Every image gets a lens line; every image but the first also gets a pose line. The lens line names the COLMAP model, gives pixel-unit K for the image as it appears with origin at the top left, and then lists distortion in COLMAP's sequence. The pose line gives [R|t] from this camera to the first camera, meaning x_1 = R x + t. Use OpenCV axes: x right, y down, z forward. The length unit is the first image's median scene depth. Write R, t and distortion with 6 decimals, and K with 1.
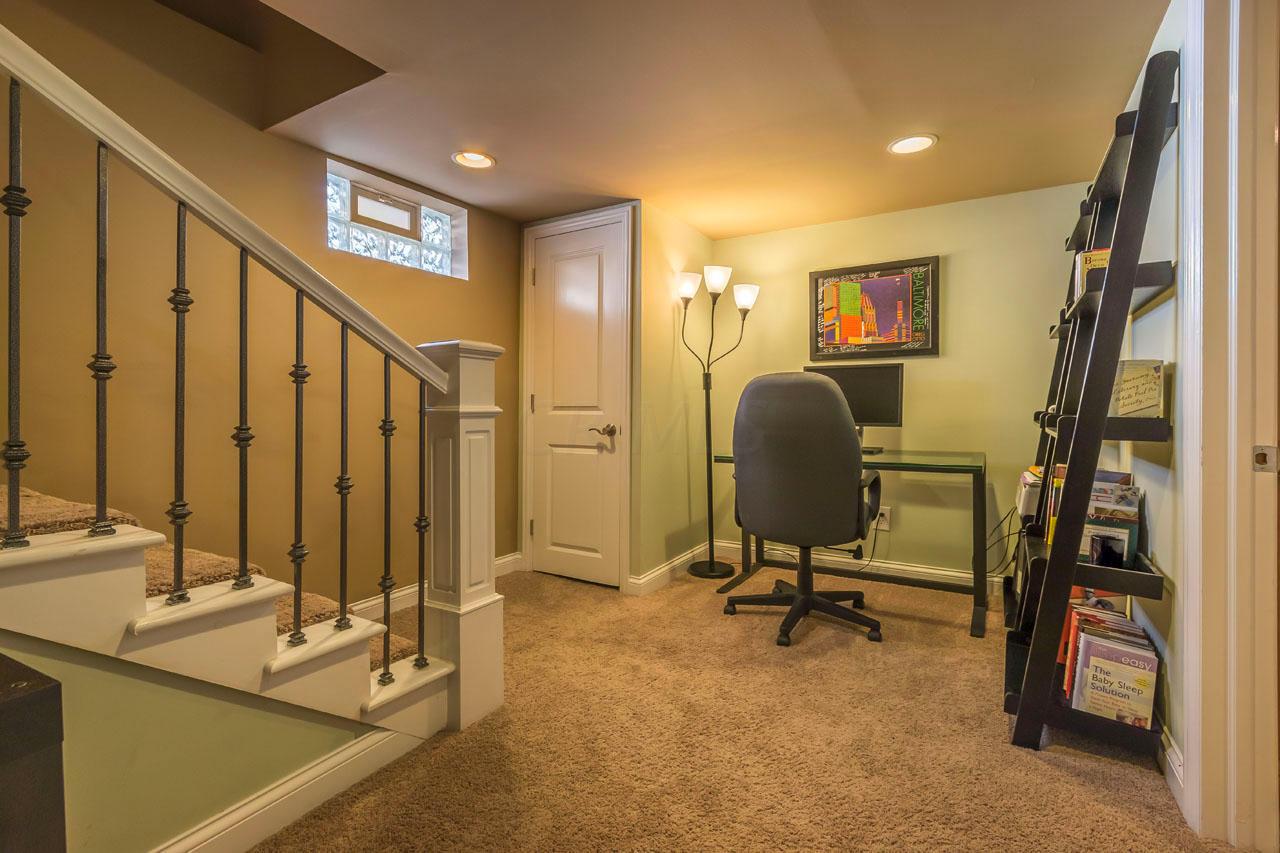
lens RADIAL K [[588.8, 0, 641.5], [0, 588.8, 417.7], [0, 0, 1]] dist [0.002300, -0.001121]
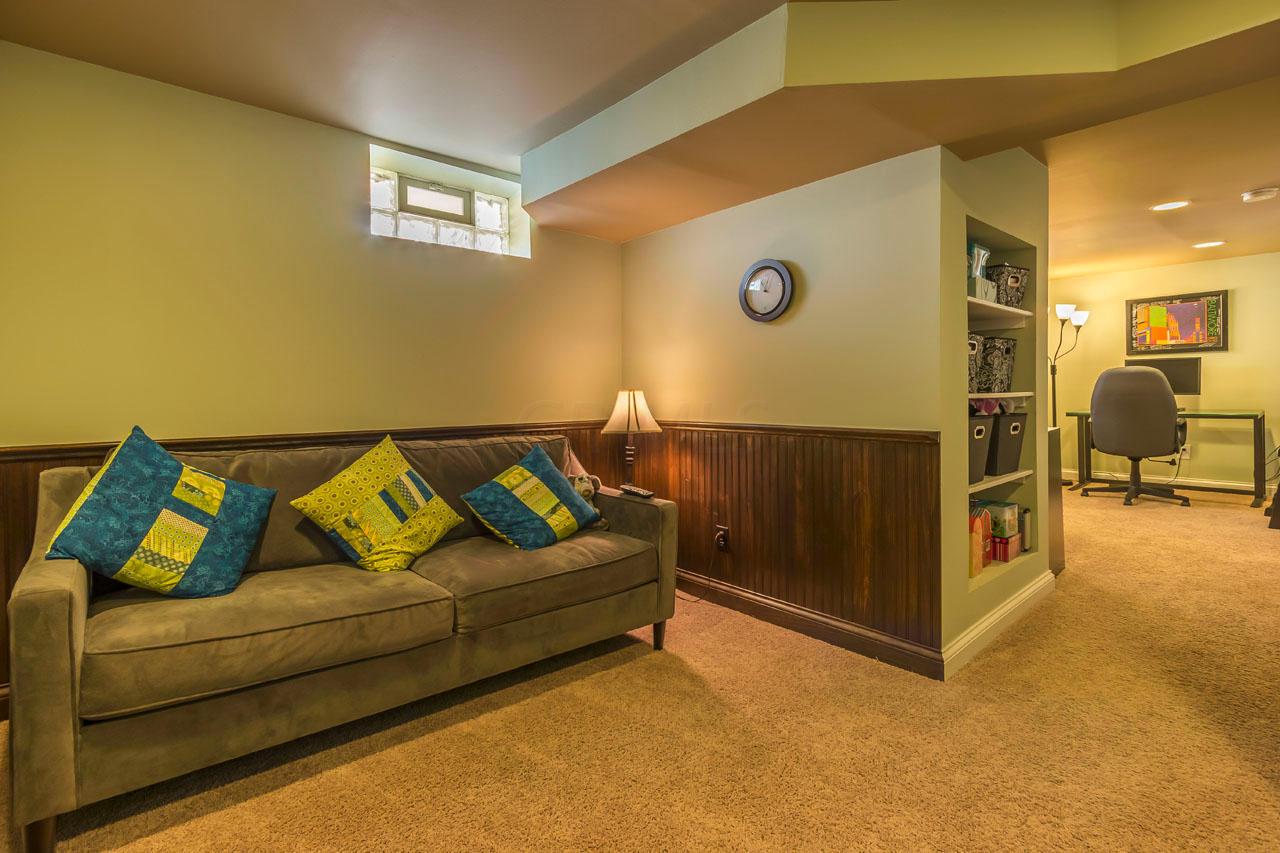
lens RADIAL K [[588.8, 0, 628.6], [0, 588.8, 402.2], [0, 0, 1]] dist [0.002300, -0.001121]
pose [[0.946444, -0.008727, -0.322750, -0.530665], [0.011002, 0.999926, 0.005225, 0.010049], [0.322681, -0.008496, 0.946470, -1.061705]]
